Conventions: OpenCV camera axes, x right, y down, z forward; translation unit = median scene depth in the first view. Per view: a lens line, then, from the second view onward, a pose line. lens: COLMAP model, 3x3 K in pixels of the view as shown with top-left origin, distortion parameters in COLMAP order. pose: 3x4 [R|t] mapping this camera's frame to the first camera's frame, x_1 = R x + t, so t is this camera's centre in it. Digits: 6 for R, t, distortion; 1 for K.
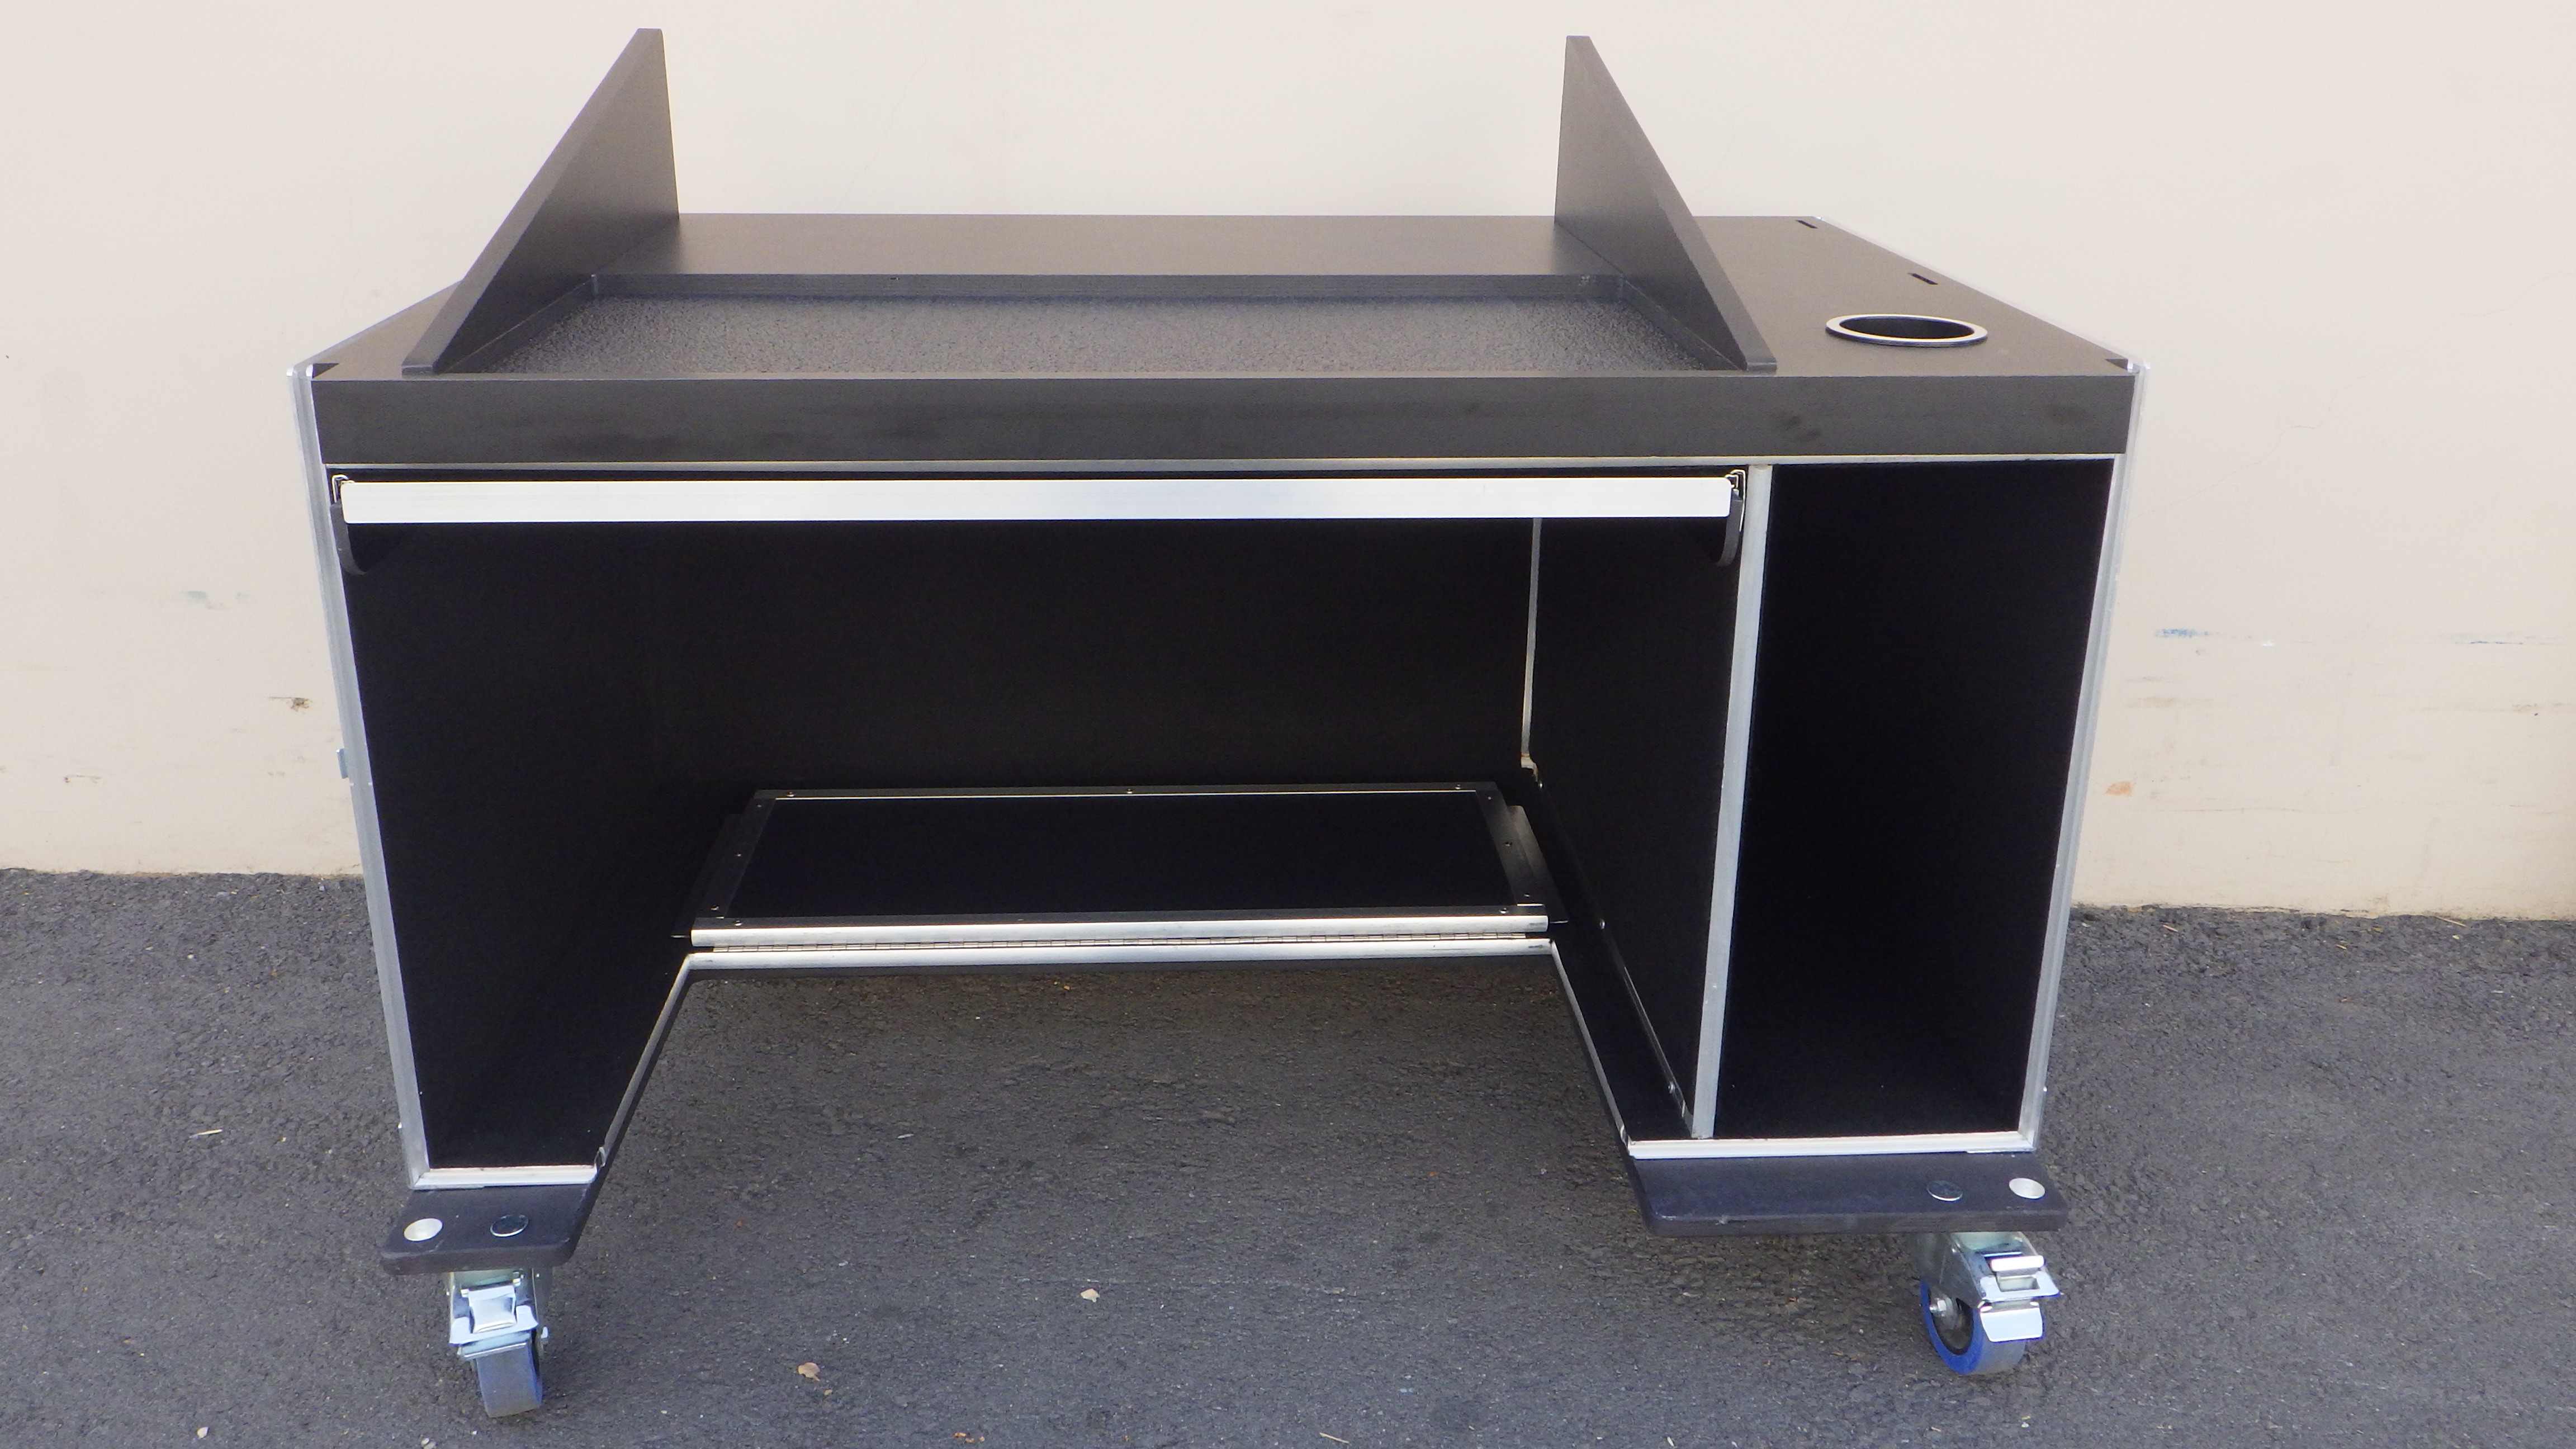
lens RADIAL K [[2137.8, 0, 1286.4], [0, 2137.8, 698.1], [0, 0, 1]] dist [-0.005417, 0.006079]
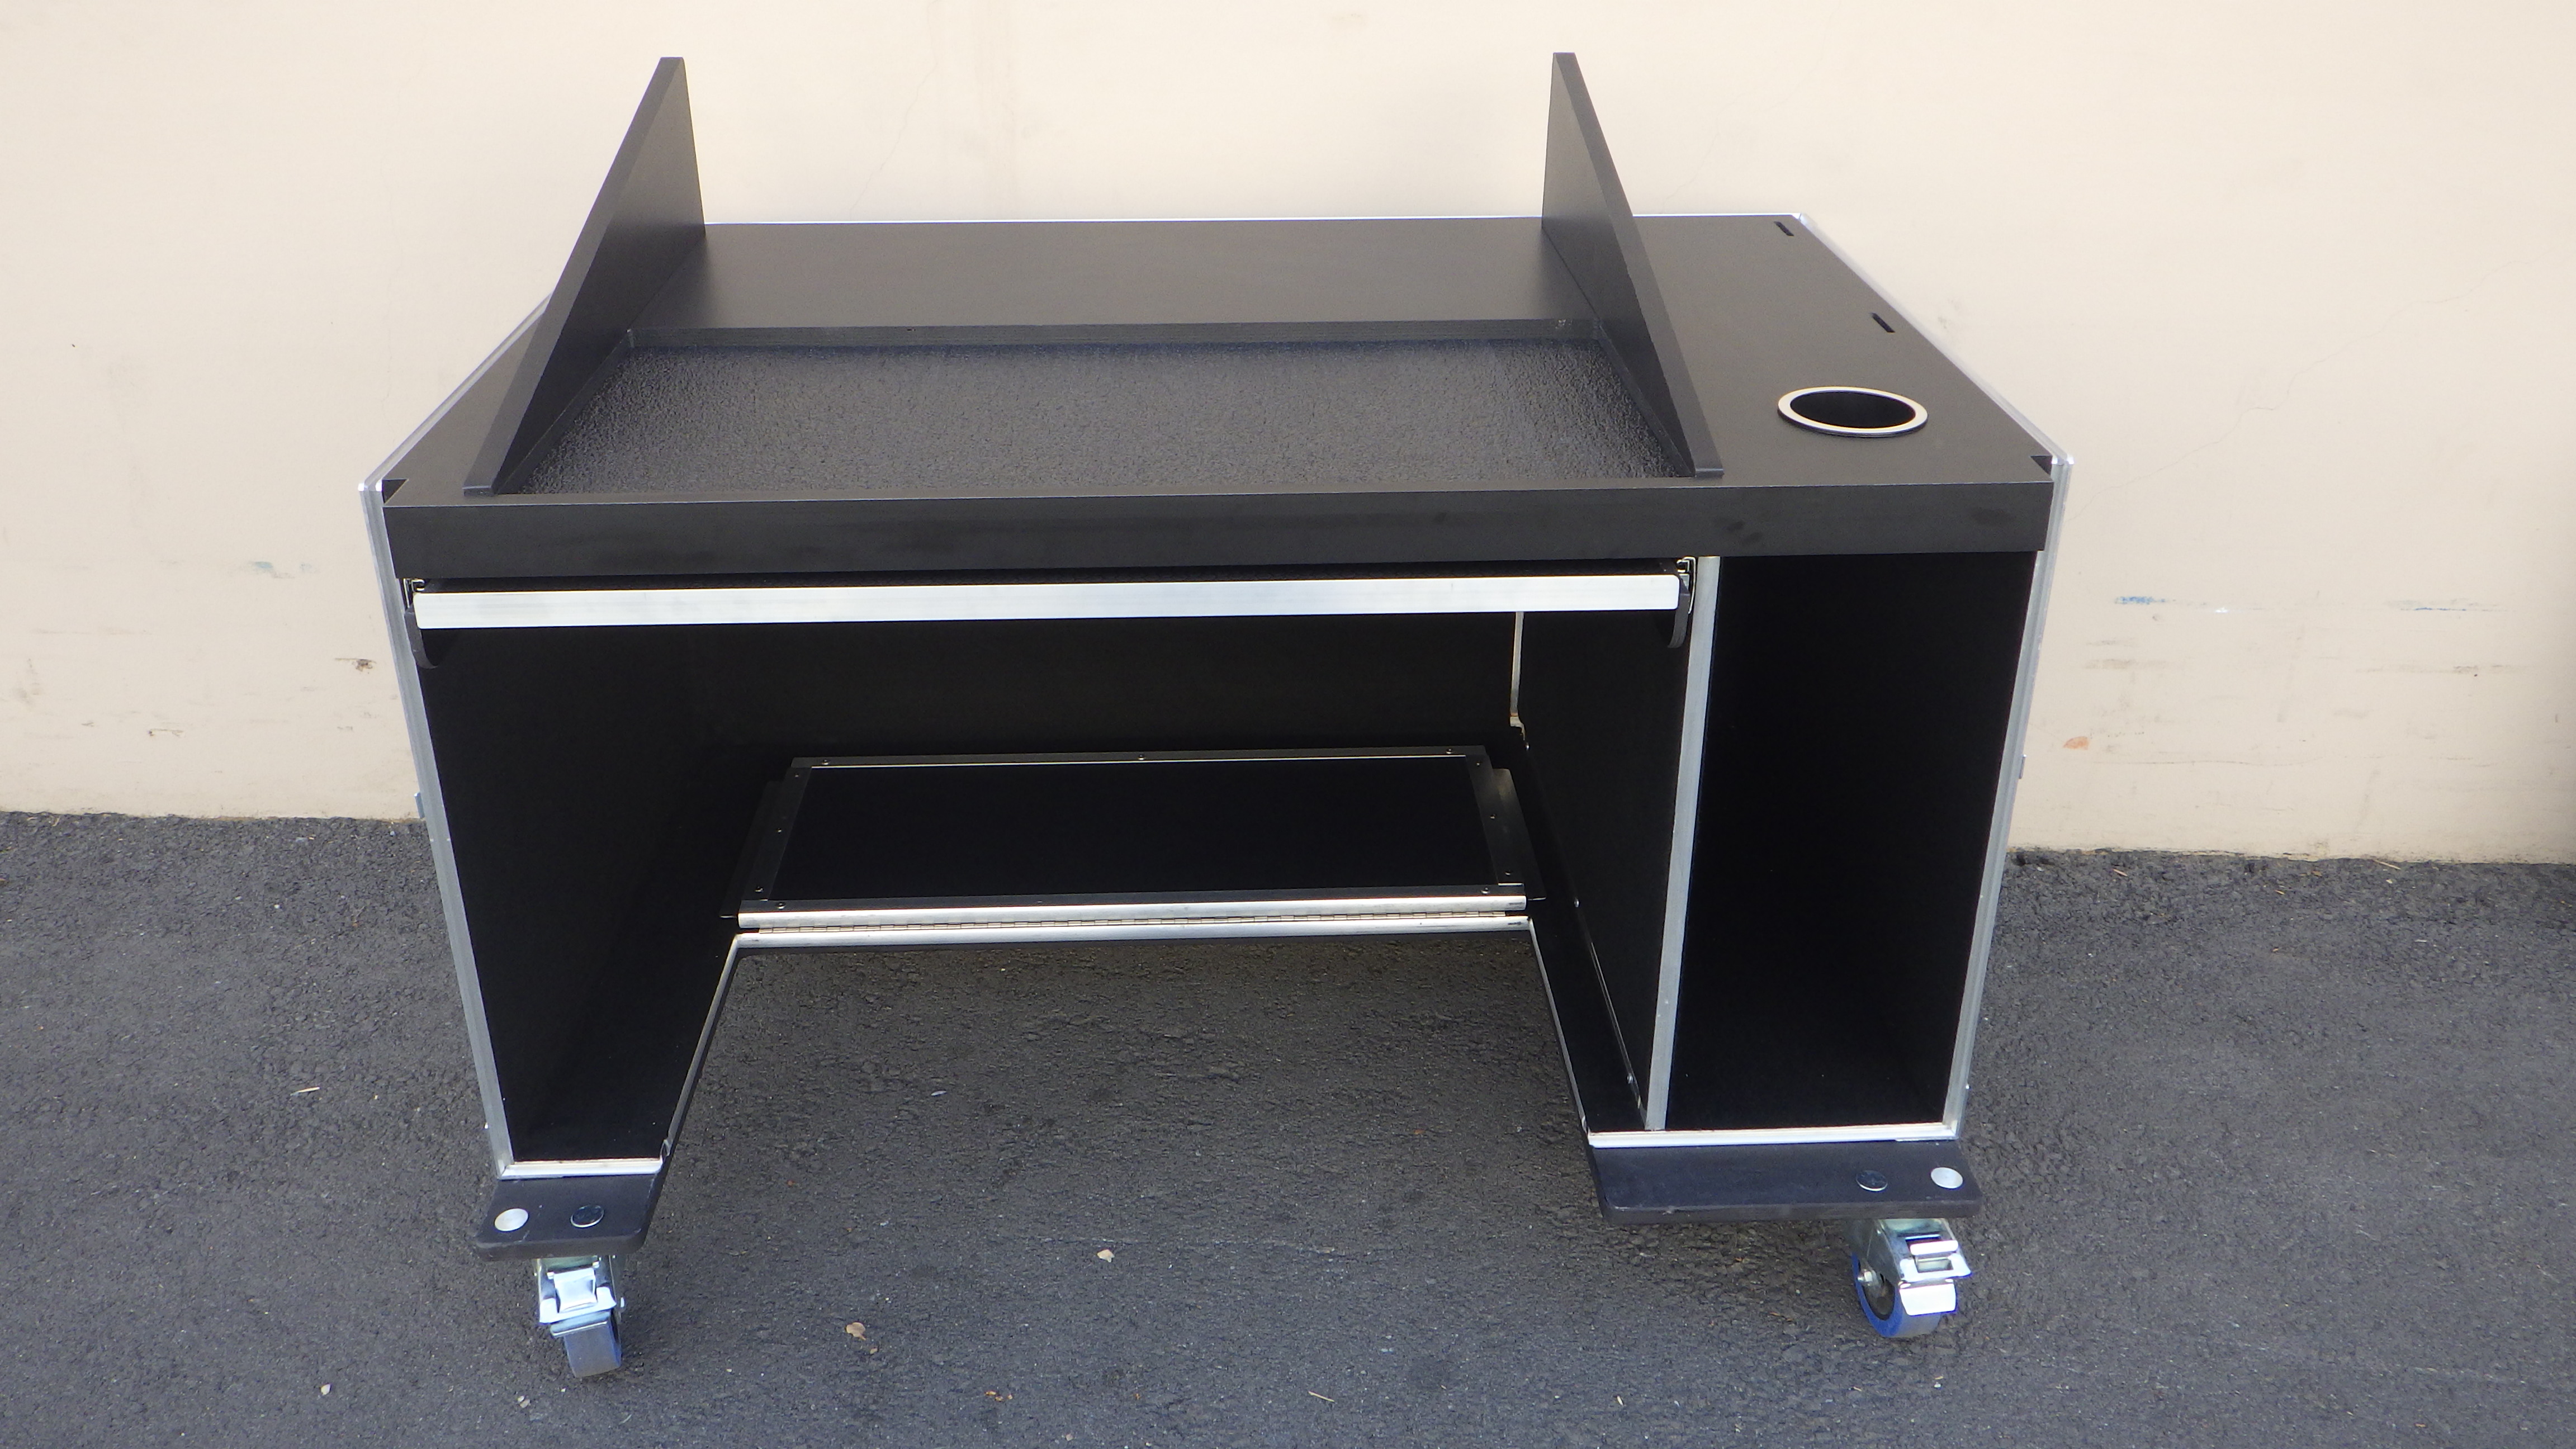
lens RADIAL K [[2137.8, 0, 1285.3], [0, 2137.8, 696.7], [0, 0, 1]] dist [-0.005417, 0.006079]
pose [[0.999885, -0.001843, -0.015036, 0.017585], [0.003431, 0.994328, 0.106302, -0.118553], [0.014754, -0.106342, 0.994220, -0.069745]]
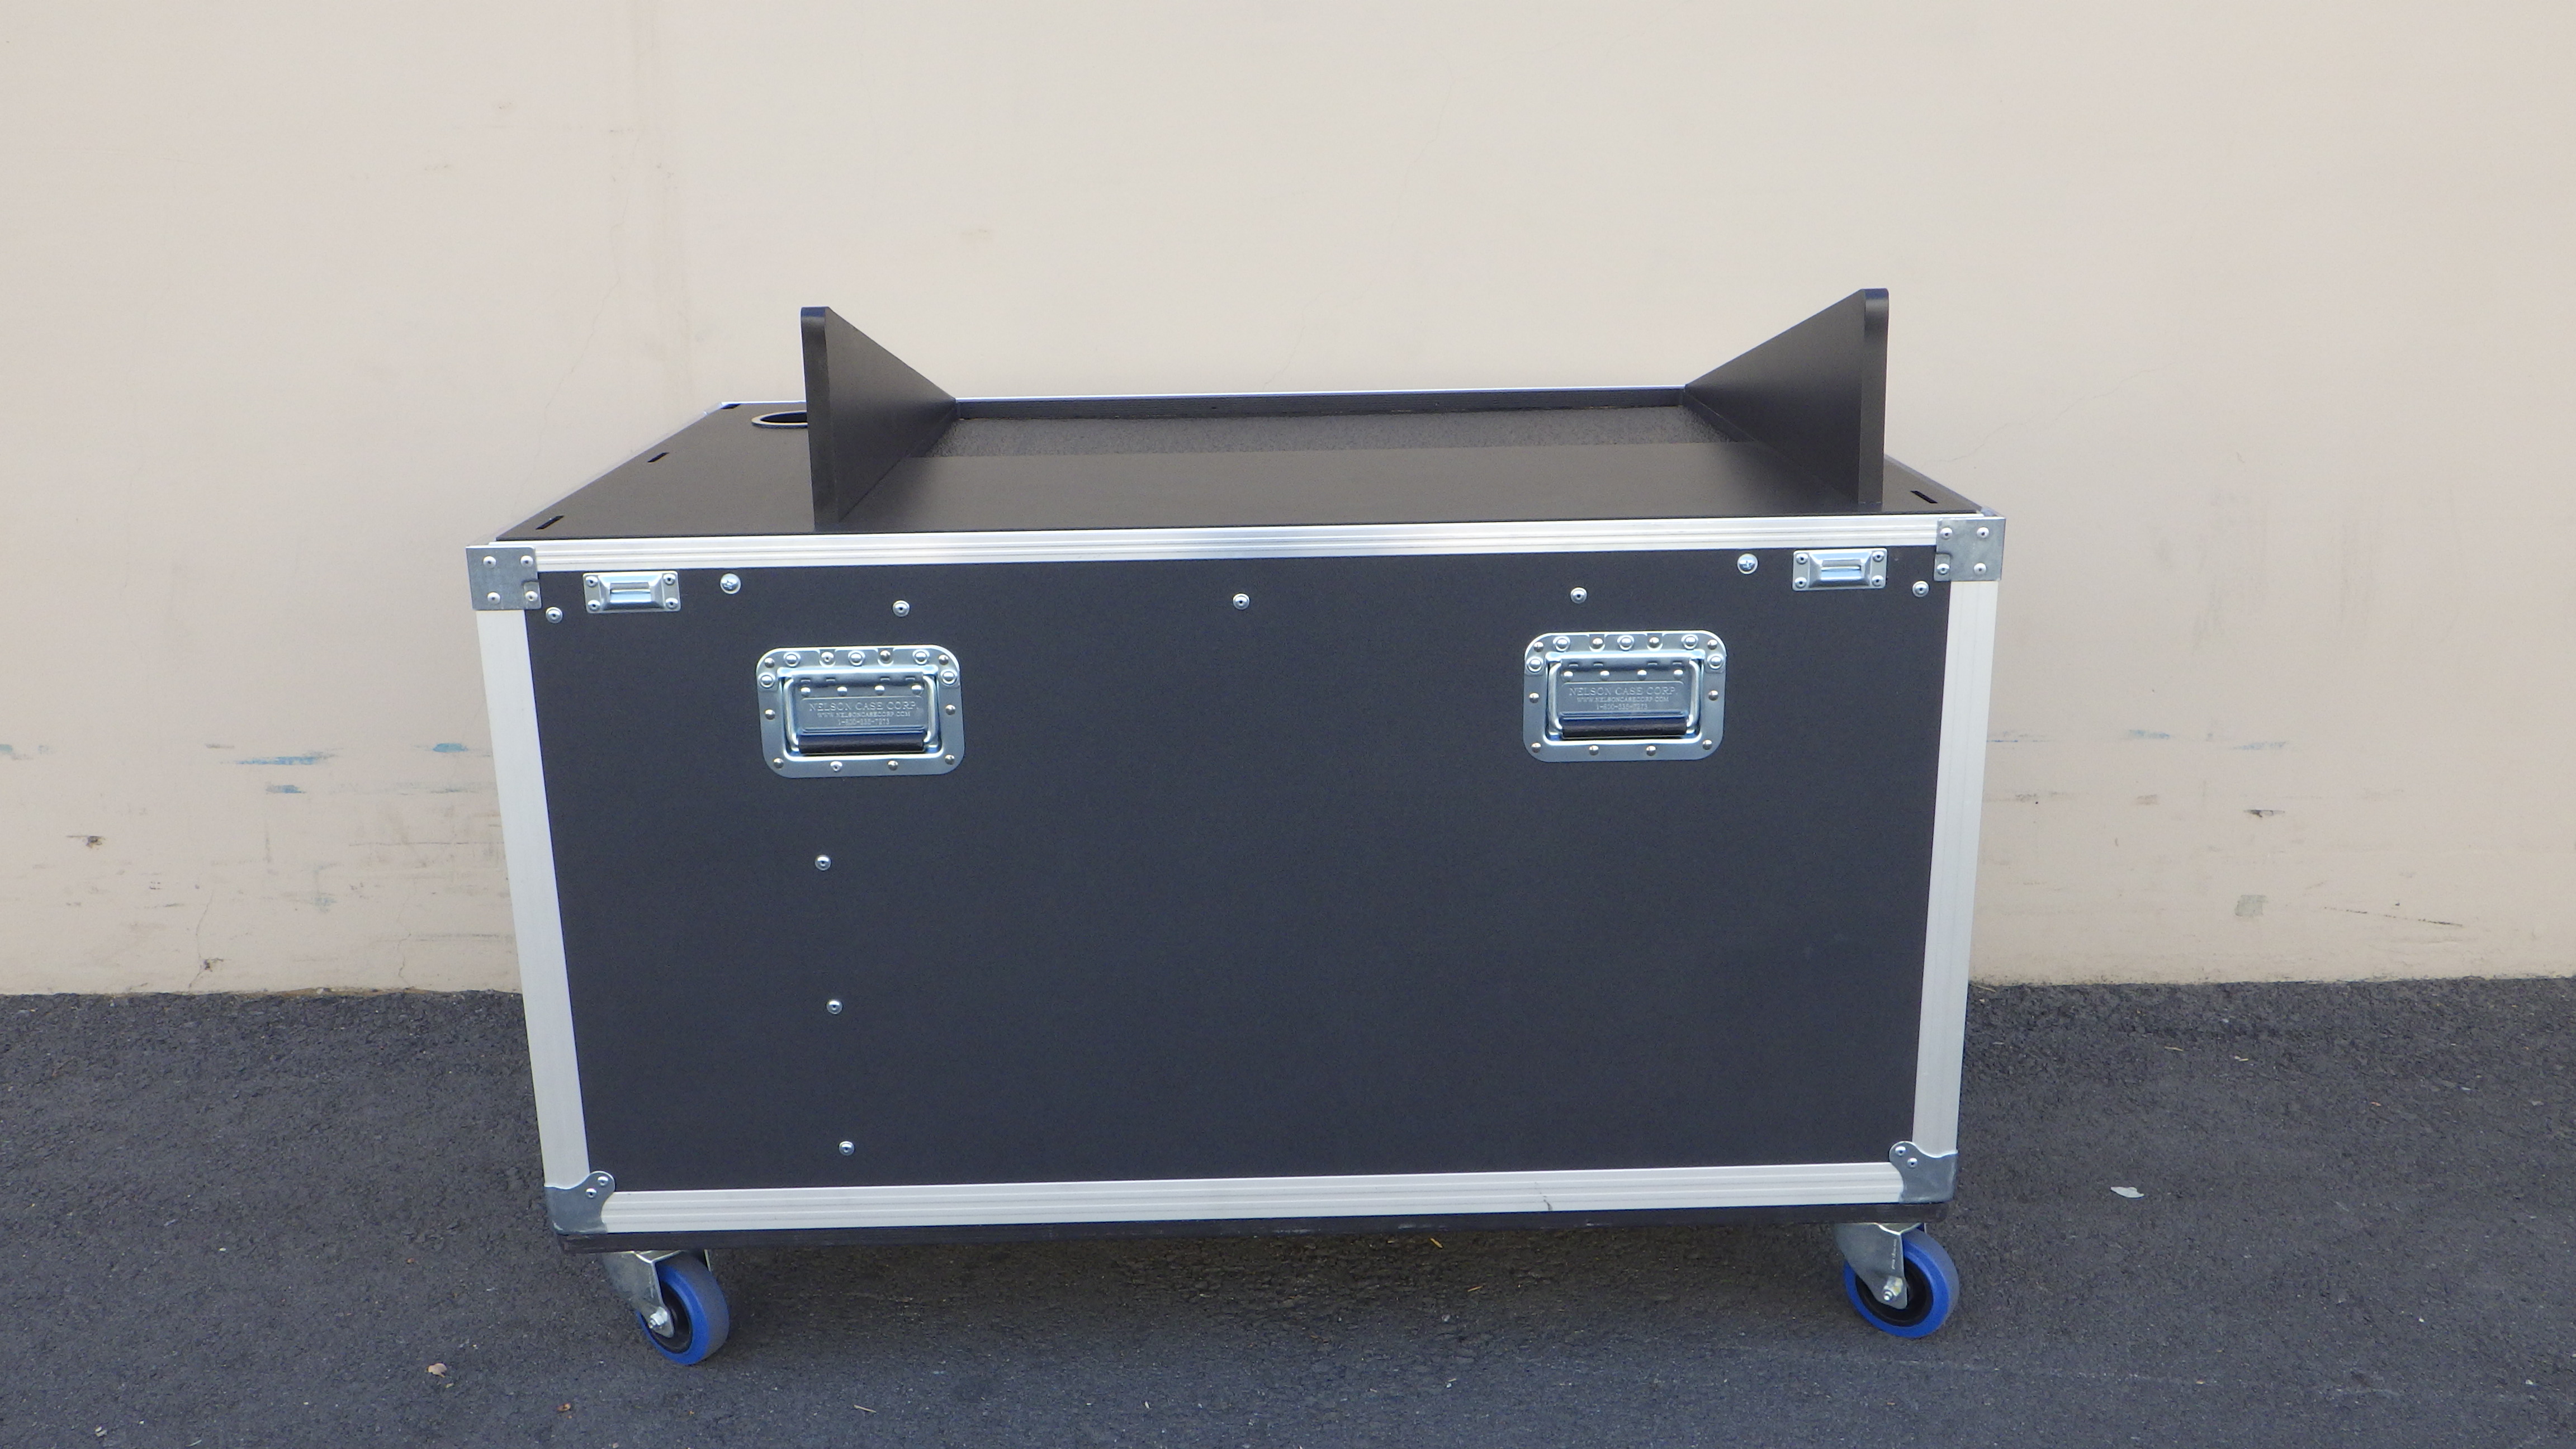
lens RADIAL K [[2137.8, 0, 1290.2], [0, 2137.8, 700.0], [0, 0, 1]] dist [-0.005417, 0.006079]
pose [[0.999708, -0.023383, 0.006136, 0.219434], [0.023810, 0.996286, -0.082752, 0.047172], [-0.004178, 0.082874, 0.996551, -0.186919]]
